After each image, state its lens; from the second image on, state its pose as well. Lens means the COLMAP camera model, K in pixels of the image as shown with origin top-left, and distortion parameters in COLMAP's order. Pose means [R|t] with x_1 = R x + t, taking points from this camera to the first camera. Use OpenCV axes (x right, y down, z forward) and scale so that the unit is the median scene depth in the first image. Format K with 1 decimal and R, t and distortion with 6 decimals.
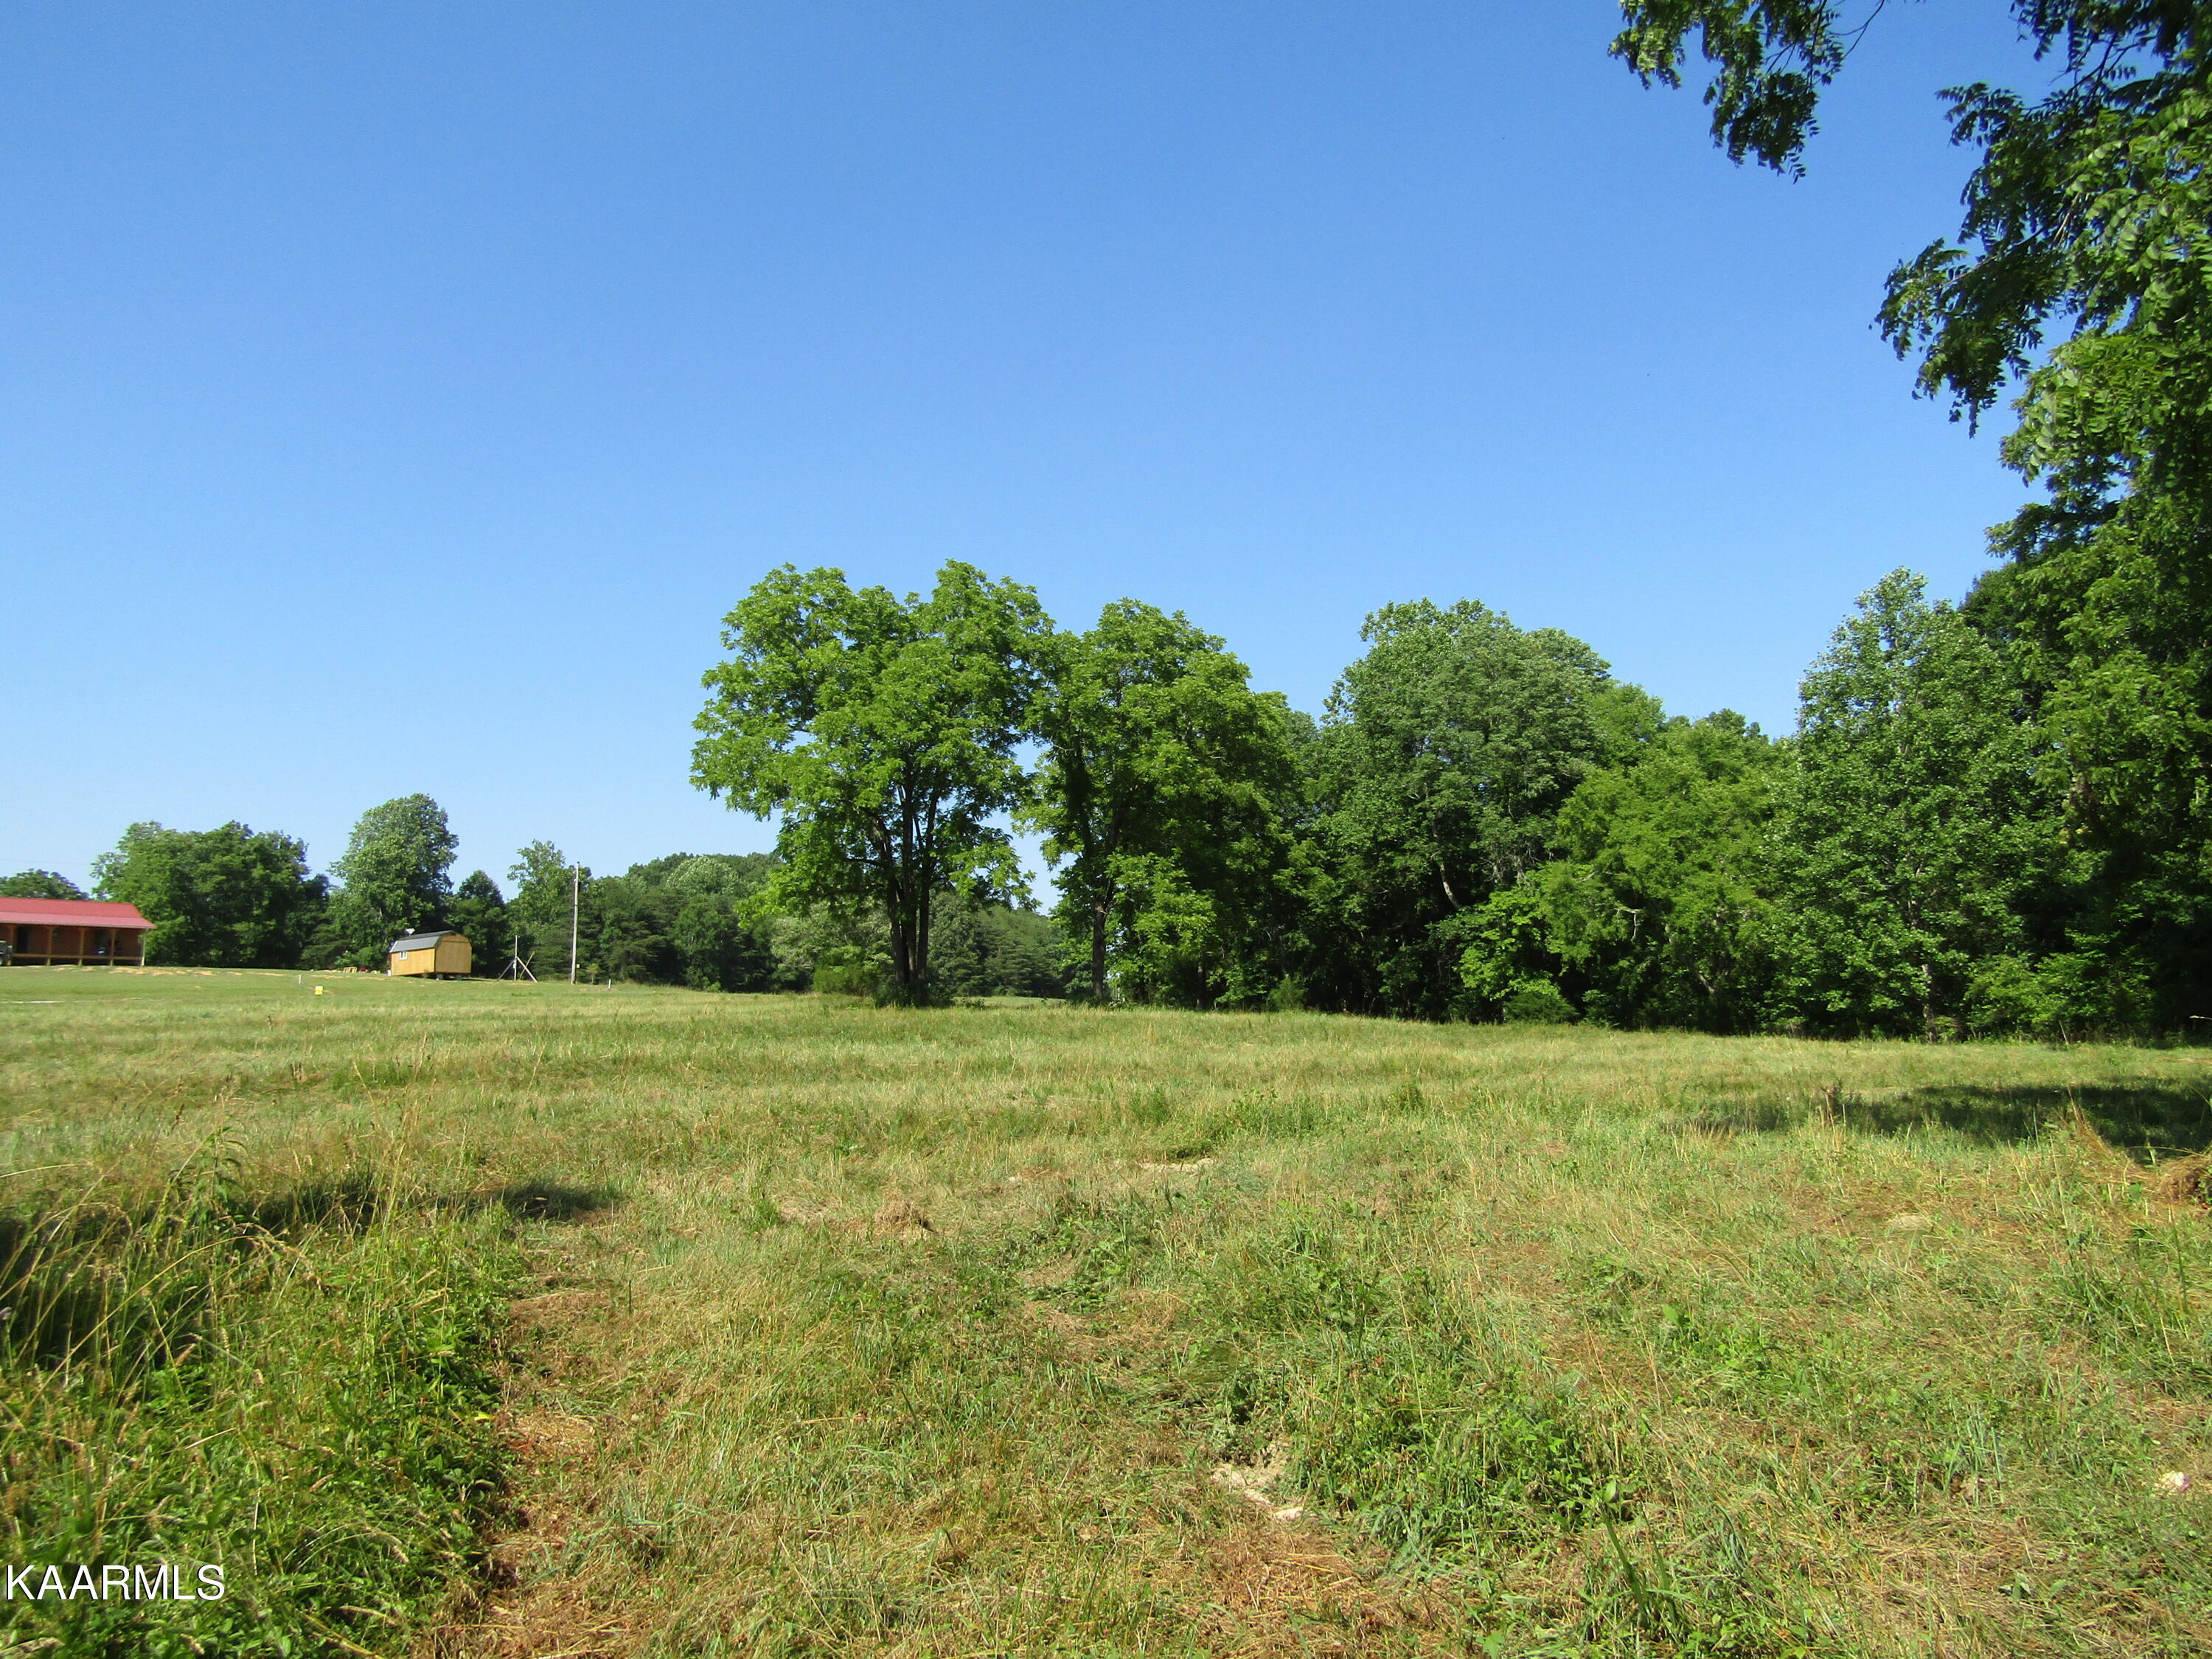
lens RADIAL K [[1575.9, 0, 1100.8], [0, 1575.9, 820.4], [0, 0, 1]] dist [-0.020832, 0.009344]
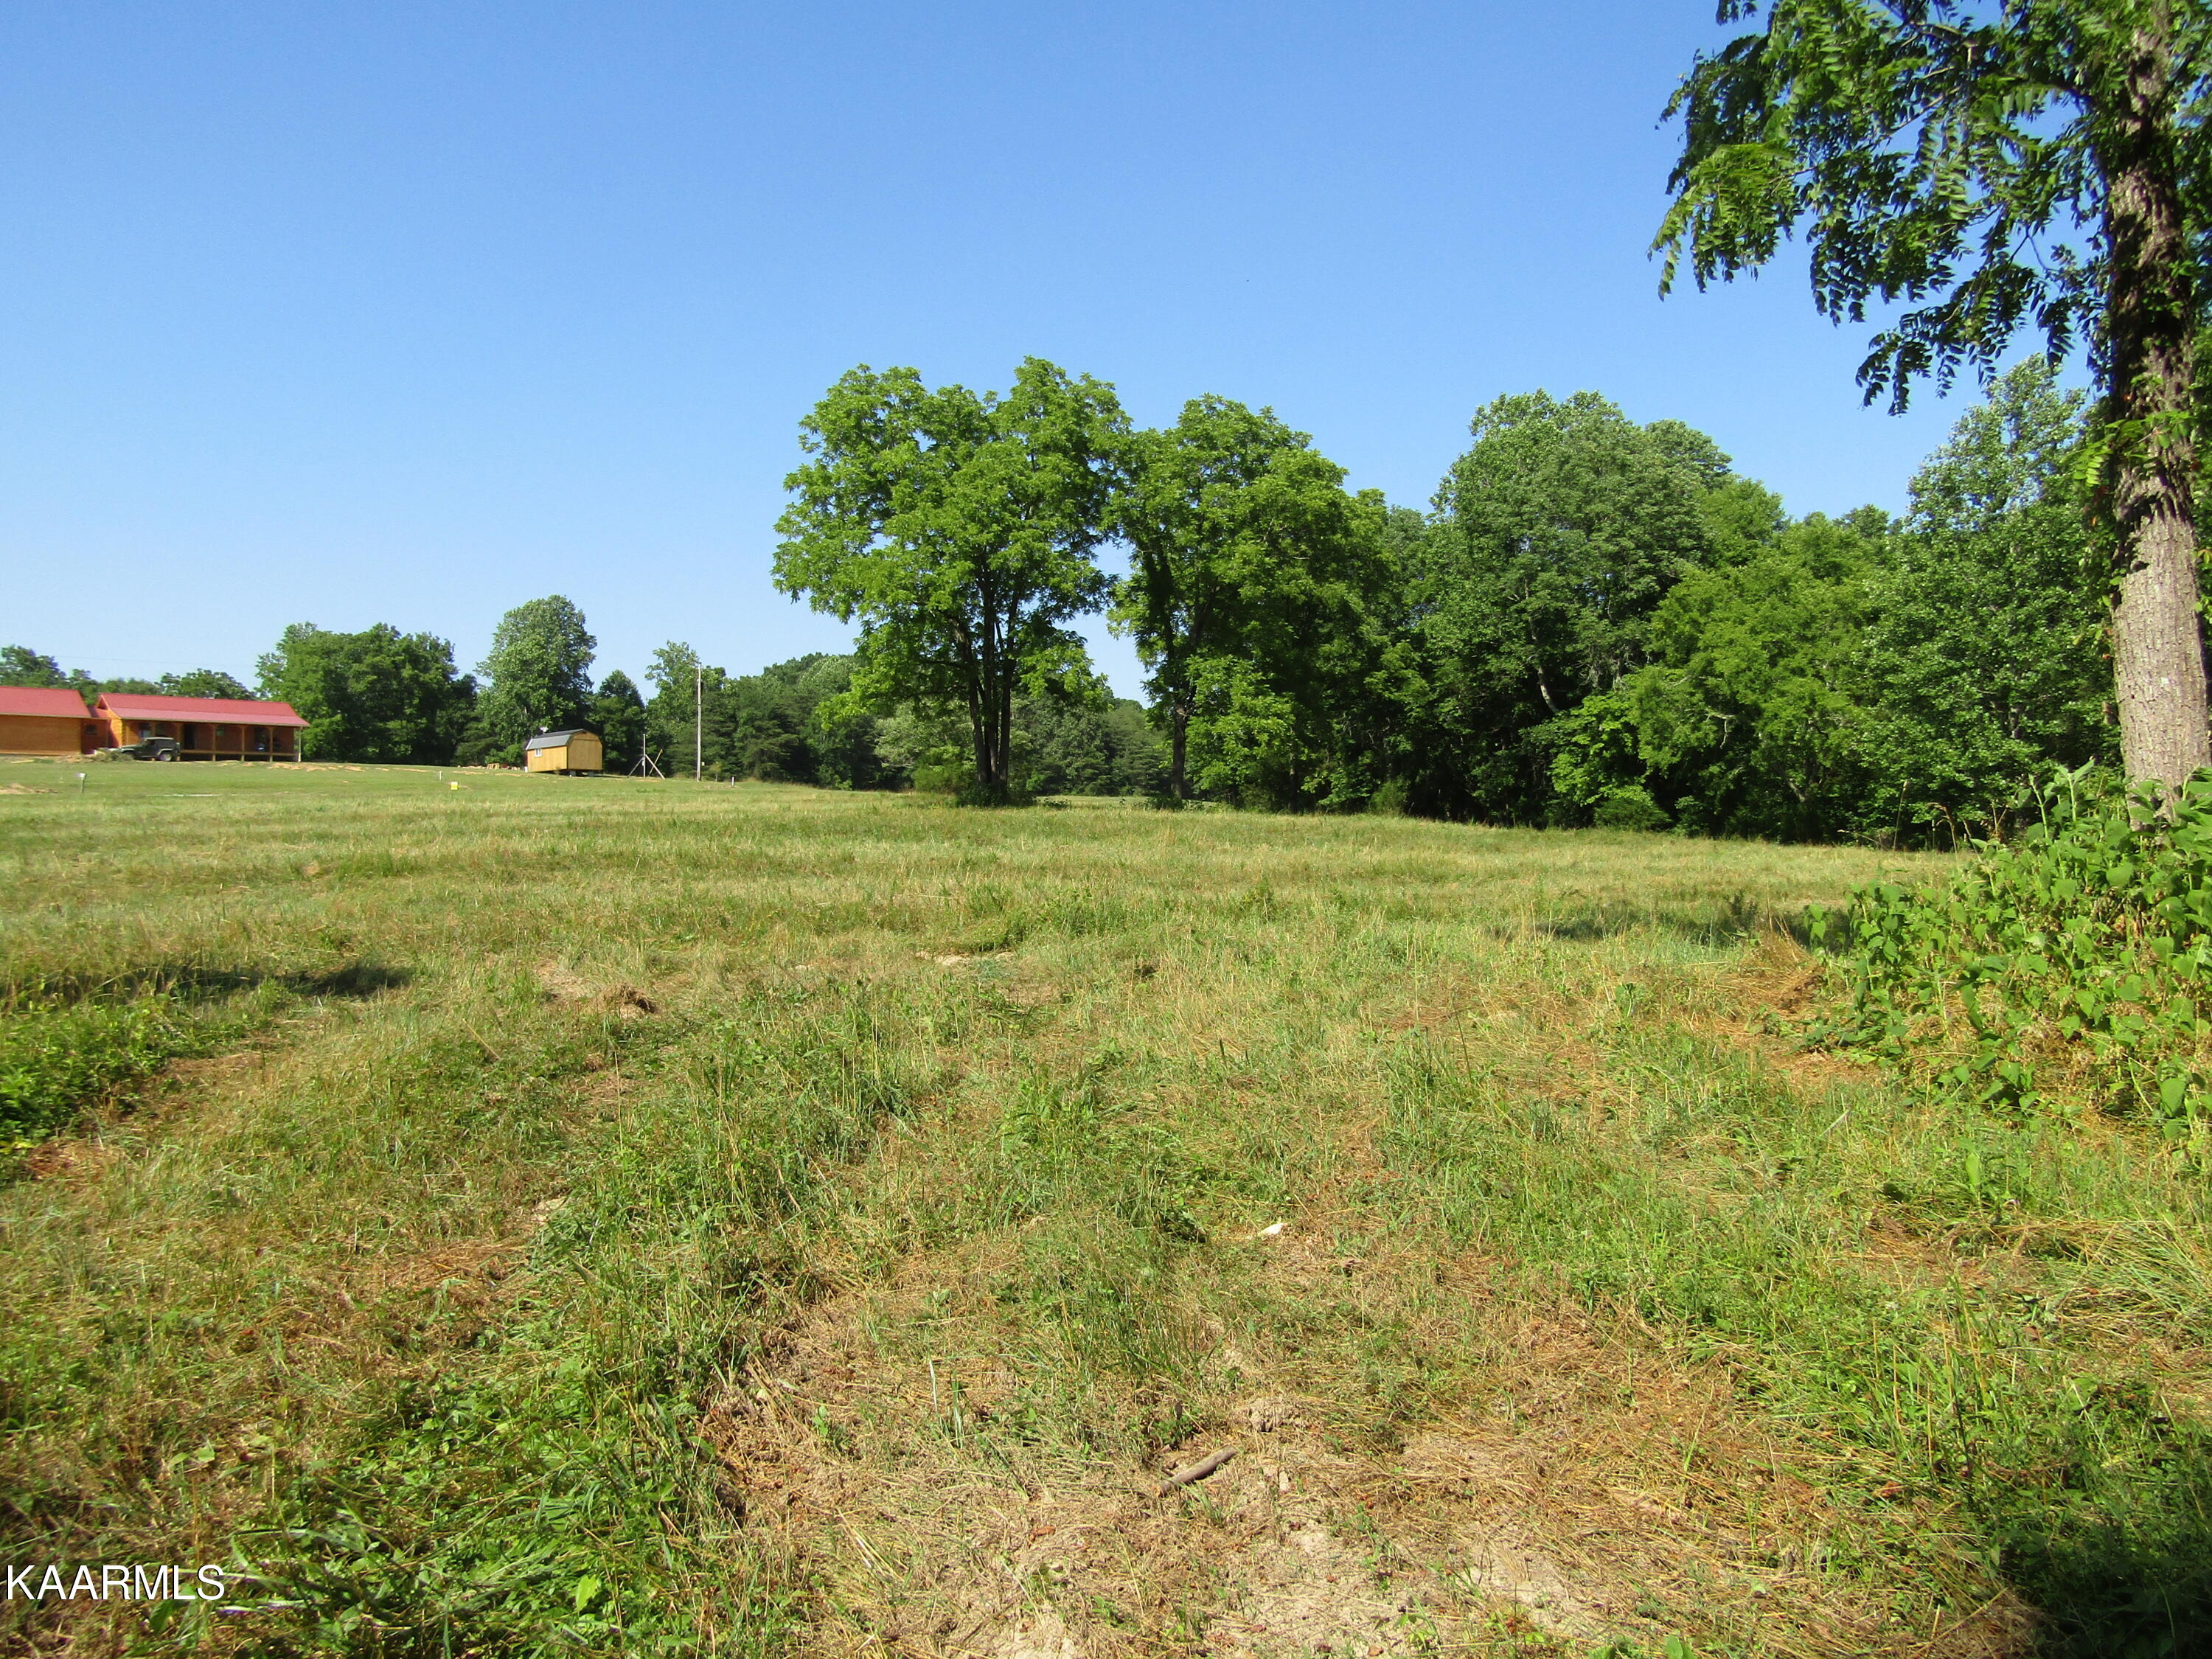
lens RADIAL K [[1575.9, 0, 1100.8], [0, 1575.9, 820.4], [0, 0, 1]] dist [-0.020832, 0.009344]
pose [[0.996108, 0.010787, -0.087484, 0.038437], [0.000330, 0.992020, 0.126080, -0.001555], [0.088146, -0.125618, 0.988155, -0.005529]]
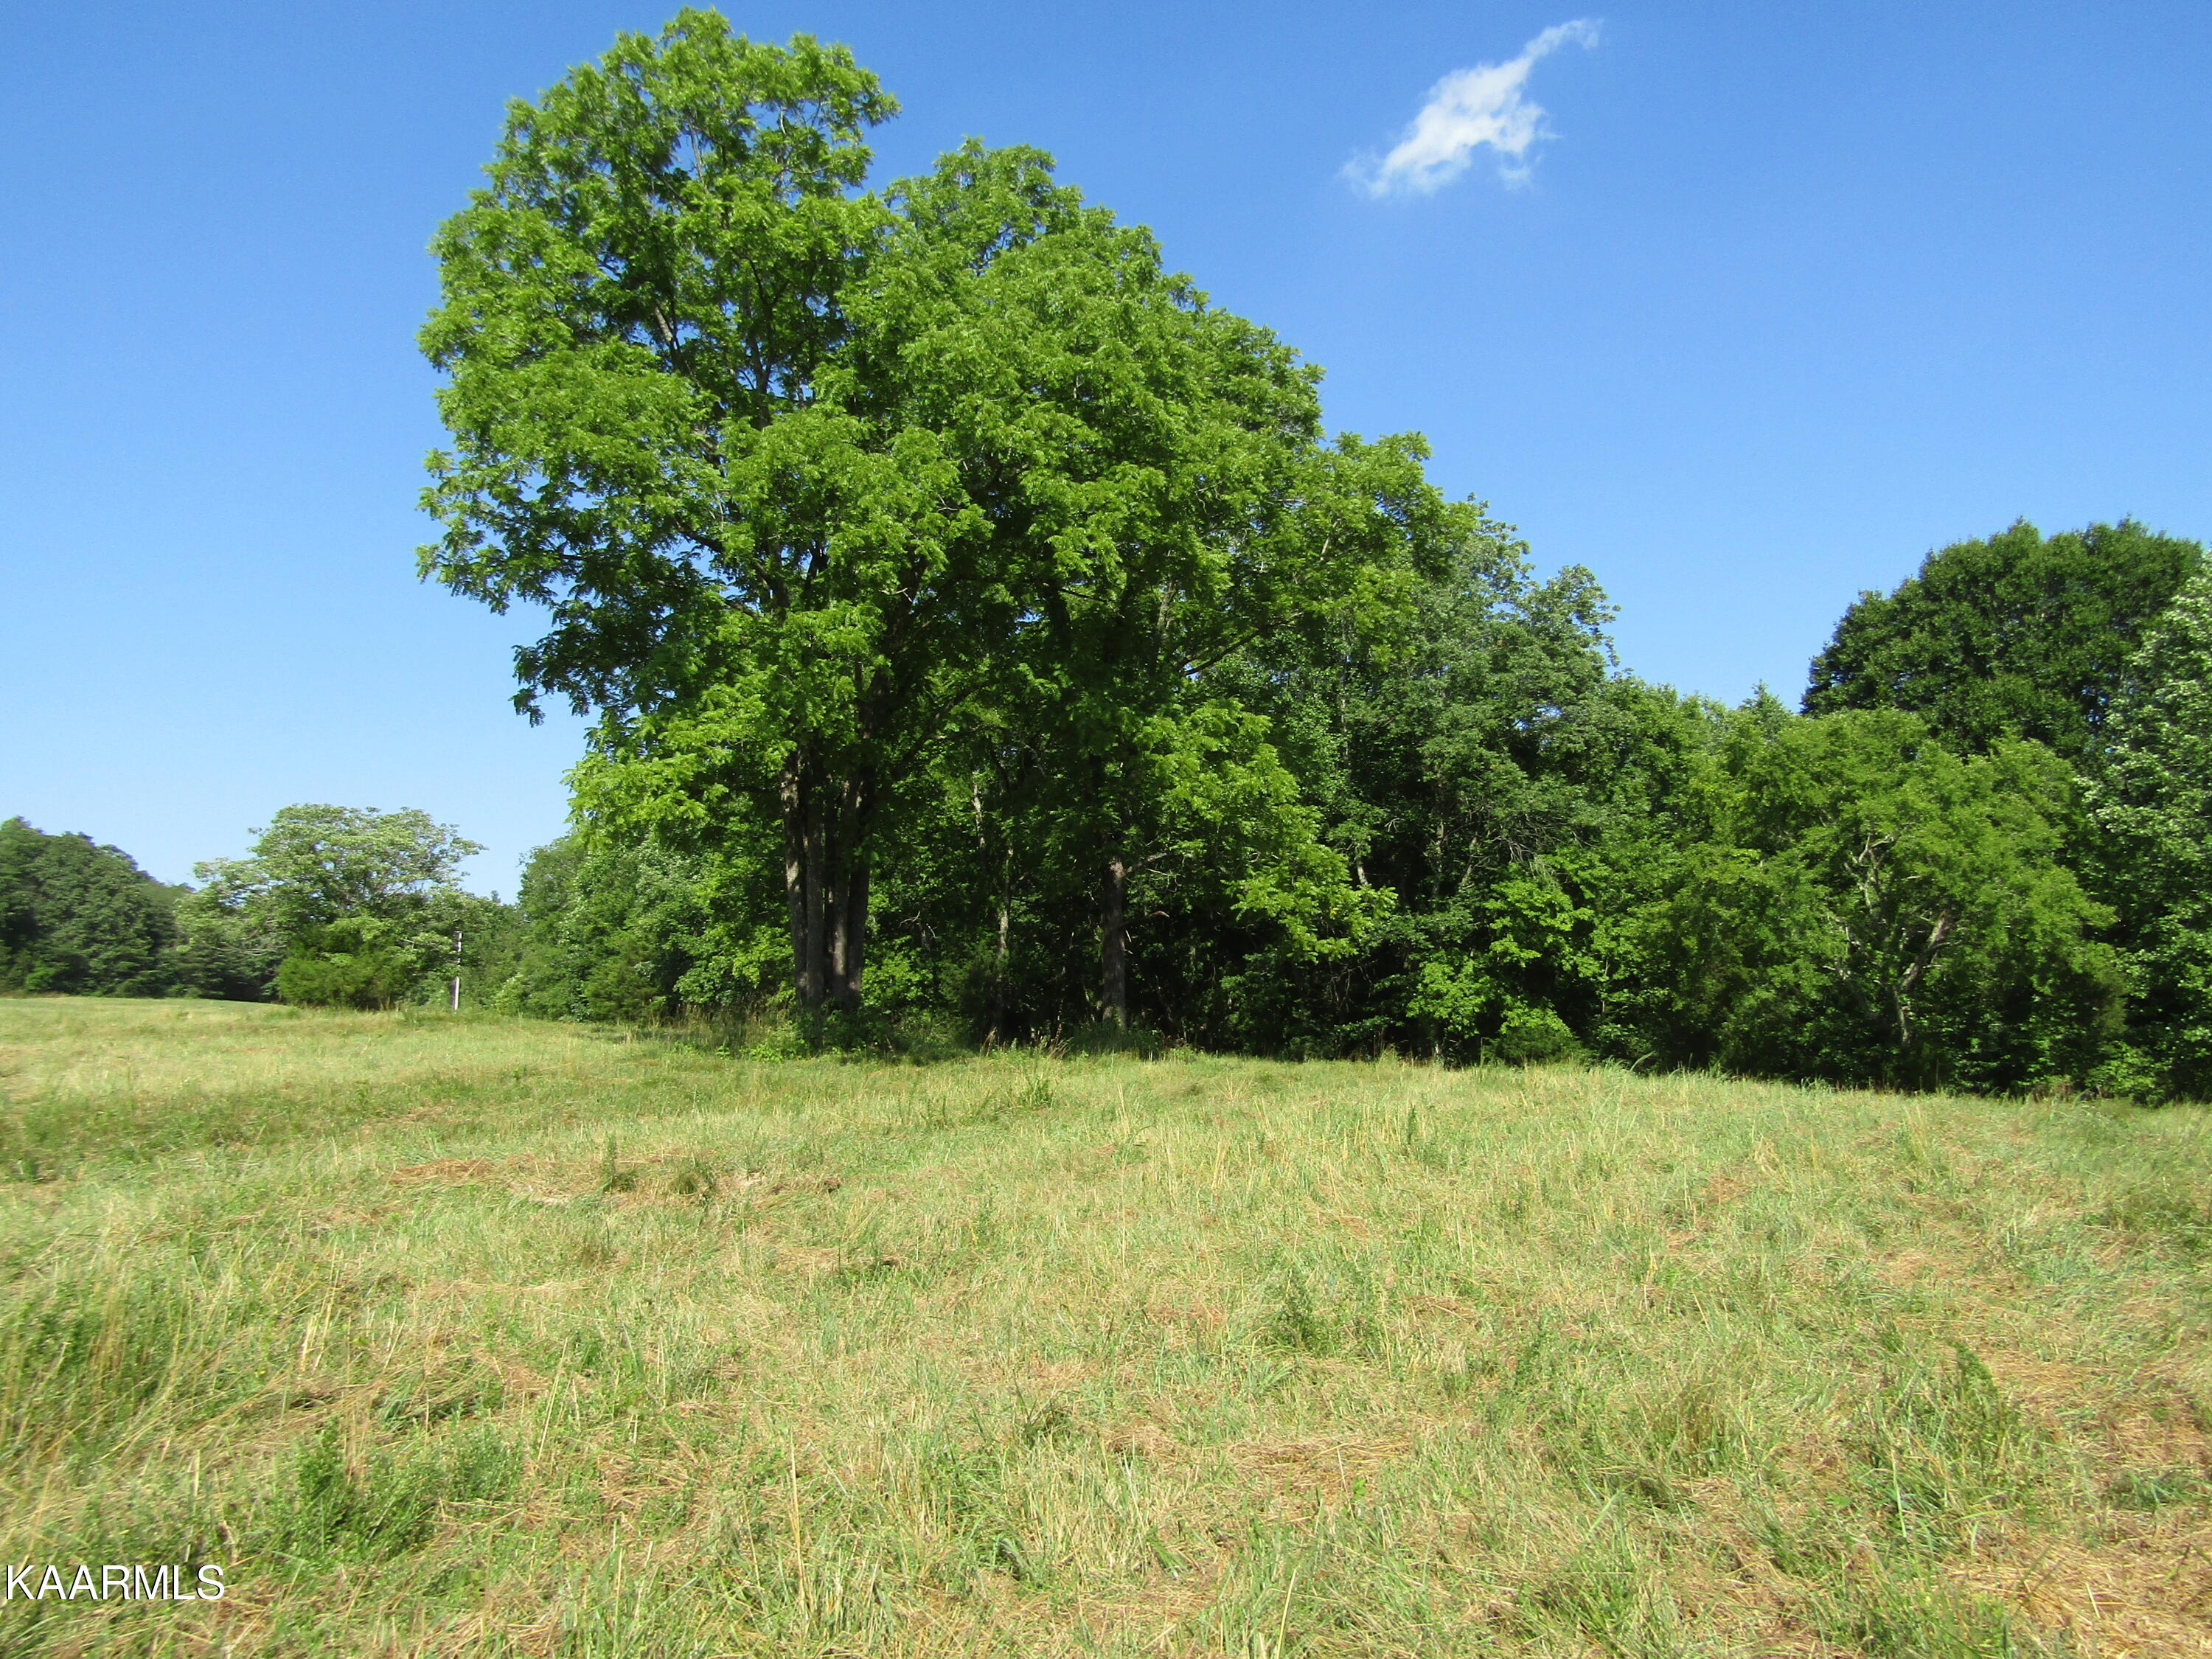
lens RADIAL K [[1587.5, 0, 1110.1], [0, 1587.5, 829.6], [0, 0, 1]] dist [-0.002527, 0.001855]
pose [[0.866710, 0.073913, 0.493305, -0.286813], [-0.074055, 0.997068, -0.019283, 0.055996], [-0.493284, -0.019819, 0.869643, 0.542450]]
